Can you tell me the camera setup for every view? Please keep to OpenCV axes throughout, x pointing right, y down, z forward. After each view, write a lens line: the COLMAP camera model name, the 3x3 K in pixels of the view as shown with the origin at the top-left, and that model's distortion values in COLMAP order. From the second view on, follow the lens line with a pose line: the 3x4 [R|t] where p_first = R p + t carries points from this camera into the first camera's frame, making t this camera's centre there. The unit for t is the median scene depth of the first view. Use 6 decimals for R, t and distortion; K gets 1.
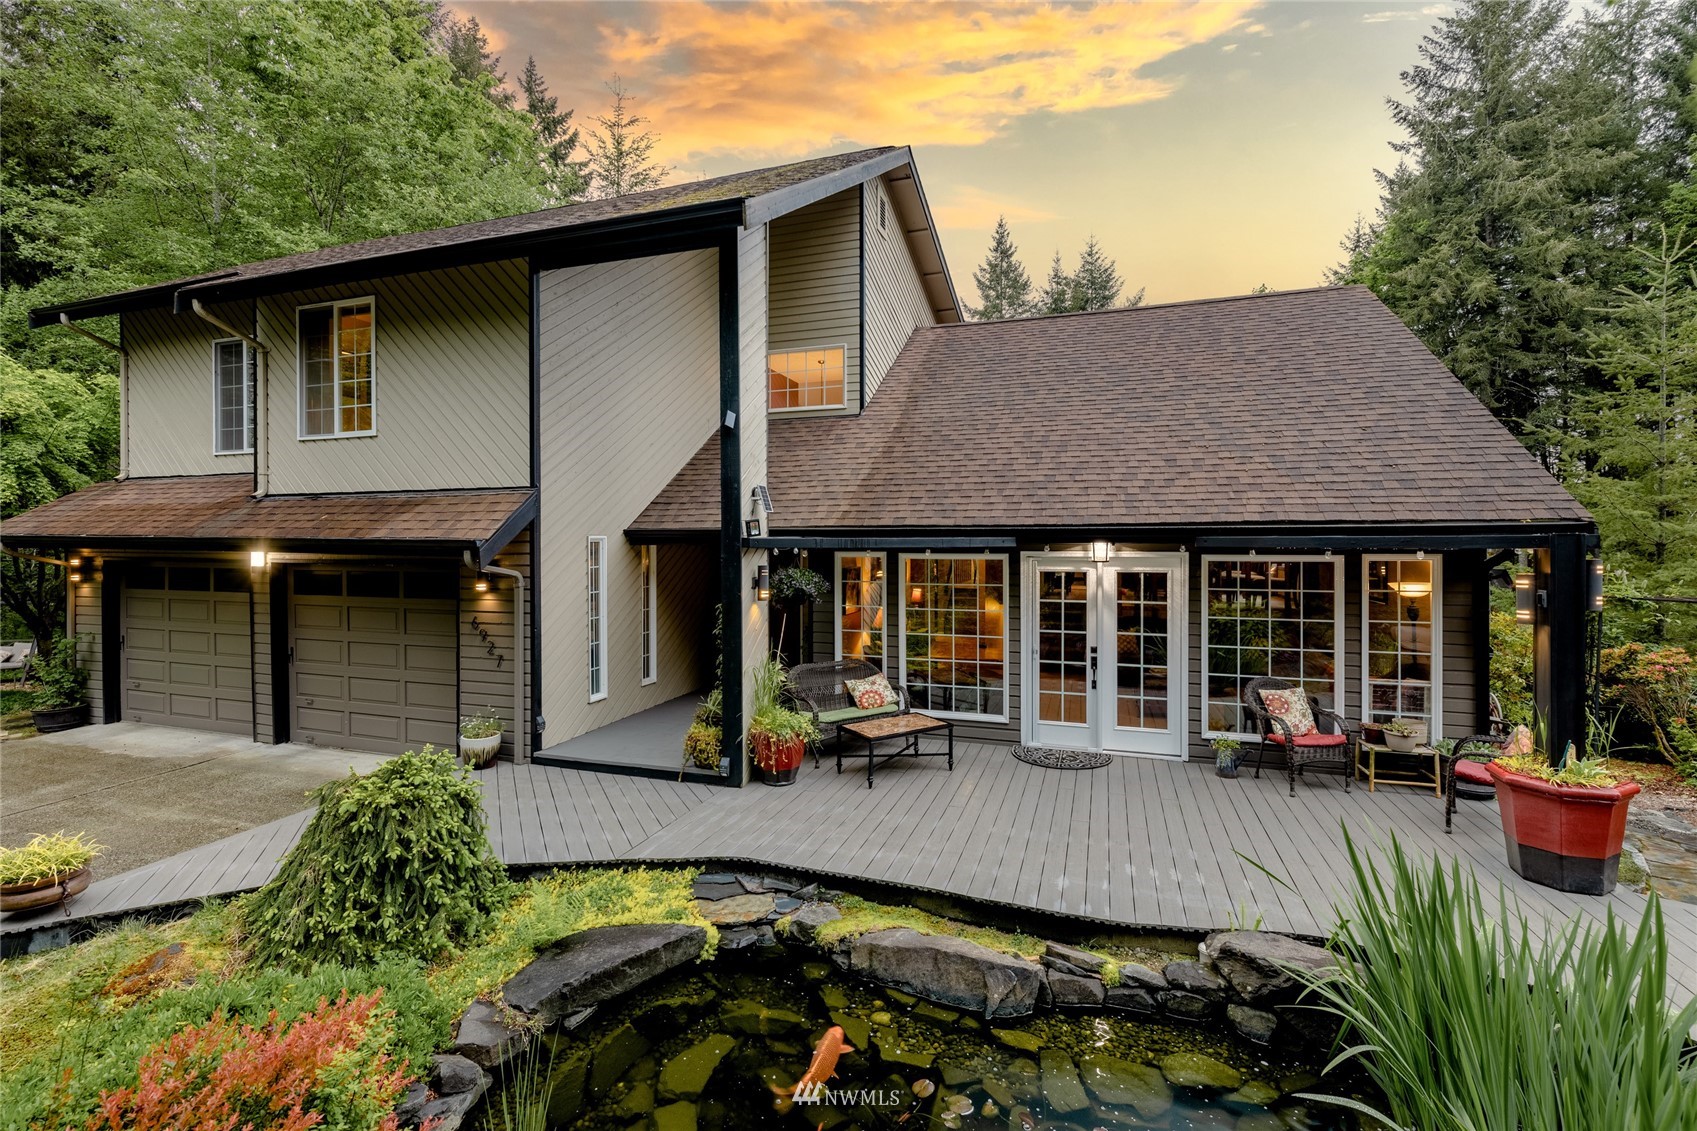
lens RADIAL K [[744.4, 0, 840.7], [0, 744.4, 549.1], [0, 0, 1]] dist [-0.000356, -0.000262]
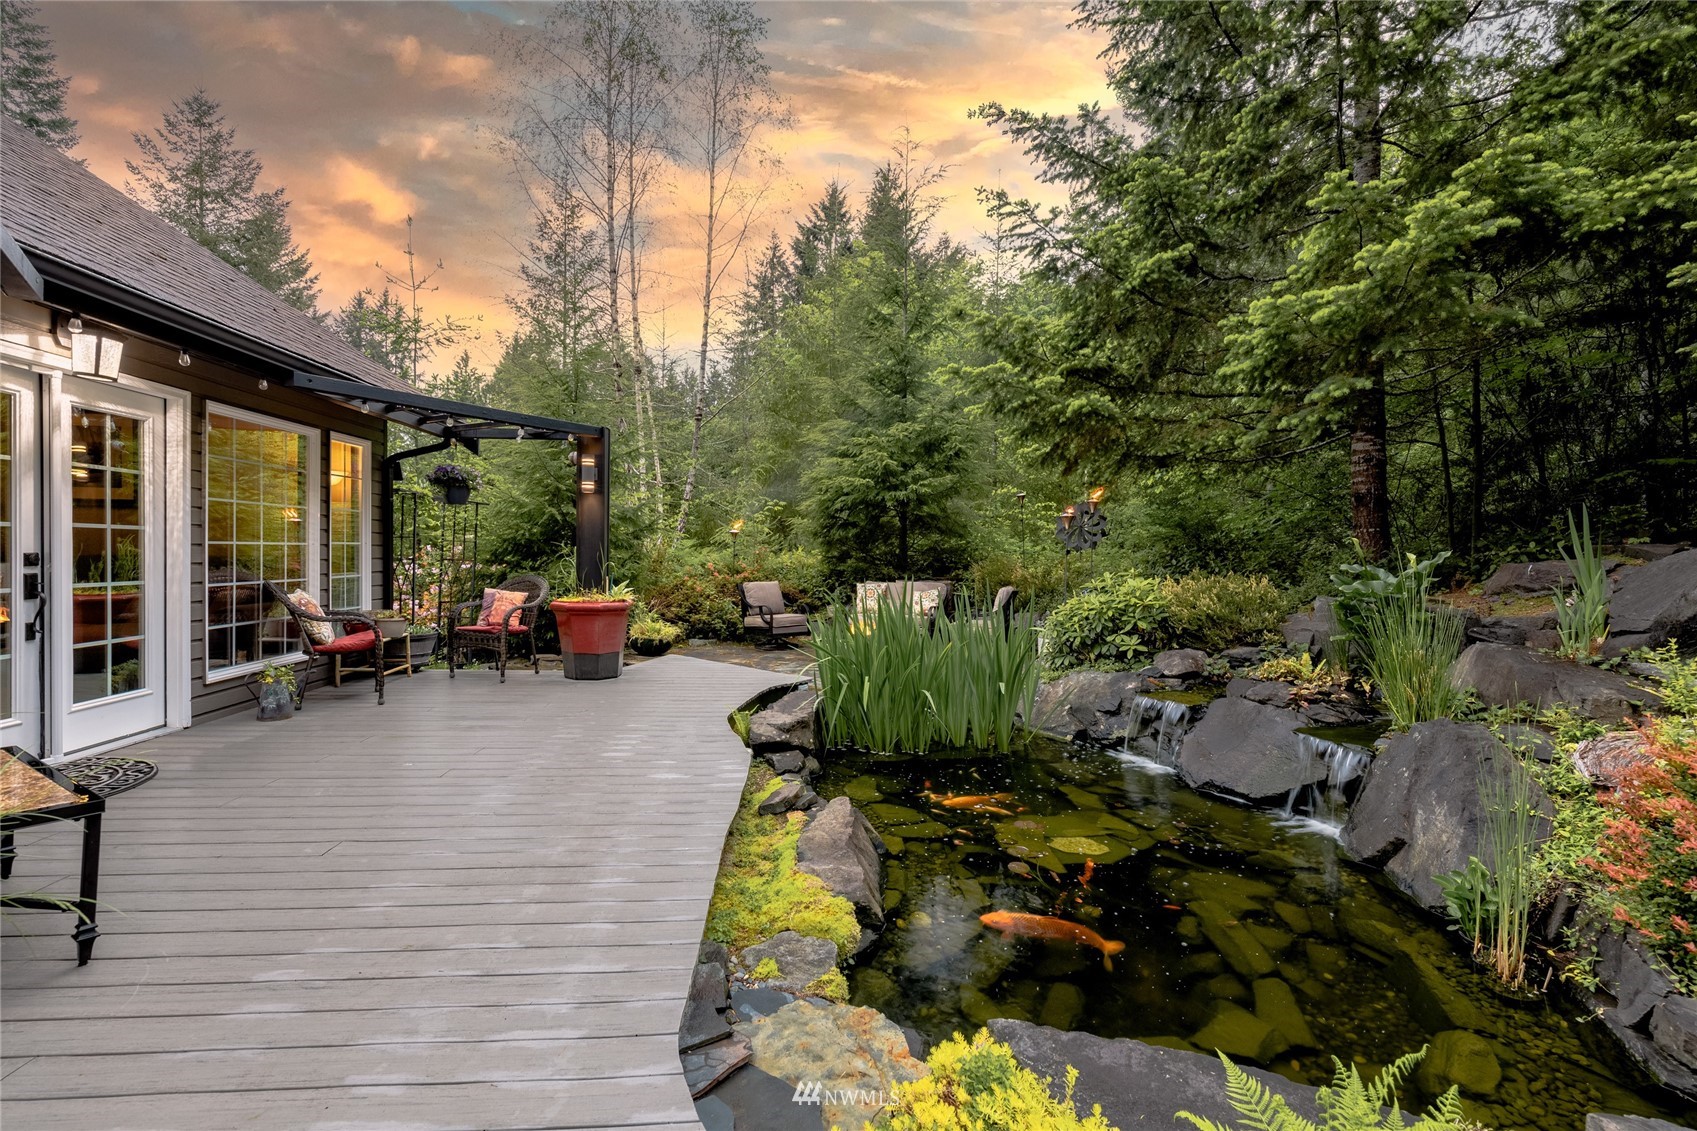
lens RADIAL K [[744.4, 0, 846.5], [0, 744.4, 563.5], [0, 0, 1]] dist [-0.000356, -0.000262]
pose [[-0.419923, -0.021753, 0.907299, -0.309127], [-0.009731, 0.999763, 0.019466, 0.119804], [-0.907508, -0.000655, -0.420035, 0.700864]]
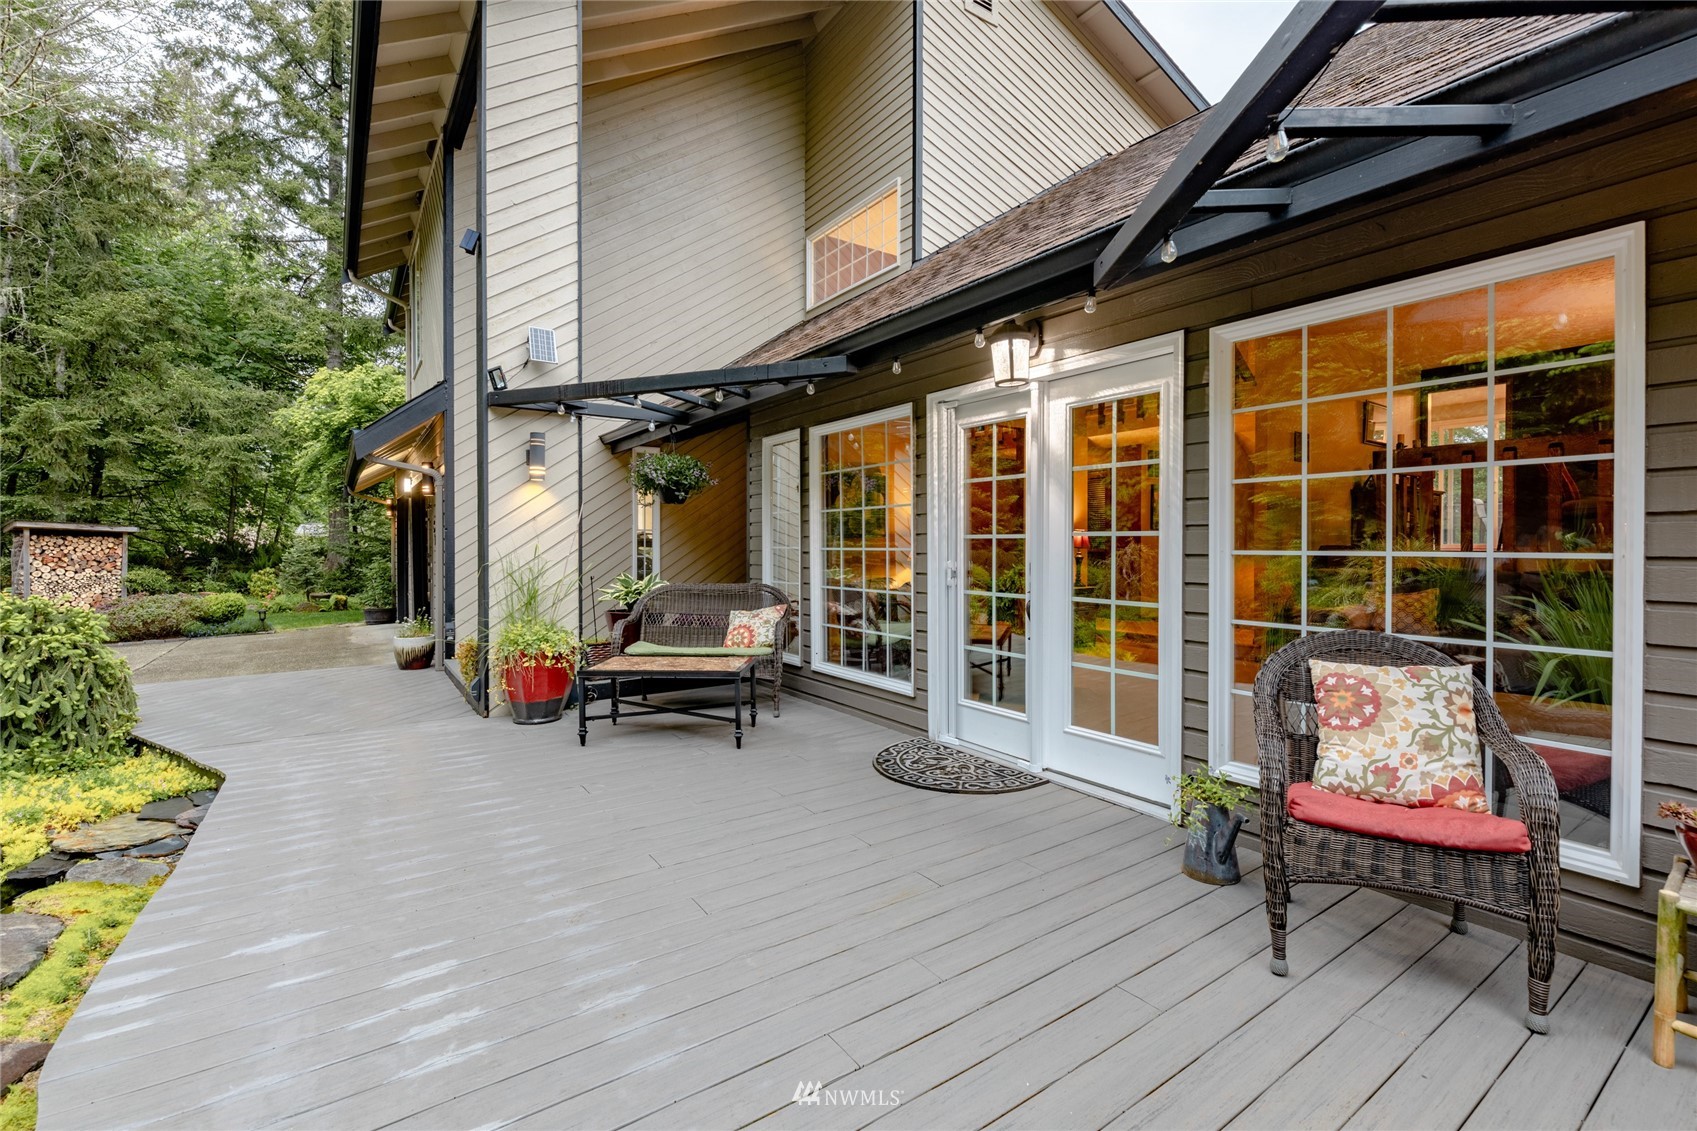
lens RADIAL K [[744.4, 0, 843.4], [0, 744.4, 564.6], [0, 0, 1]] dist [-0.000356, -0.000262]
pose [[0.816965, 0.018767, -0.576381, 0.508958], [-0.004588, 0.999650, 0.026046, 0.116190], [0.576668, -0.018634, 0.816766, 0.498261]]
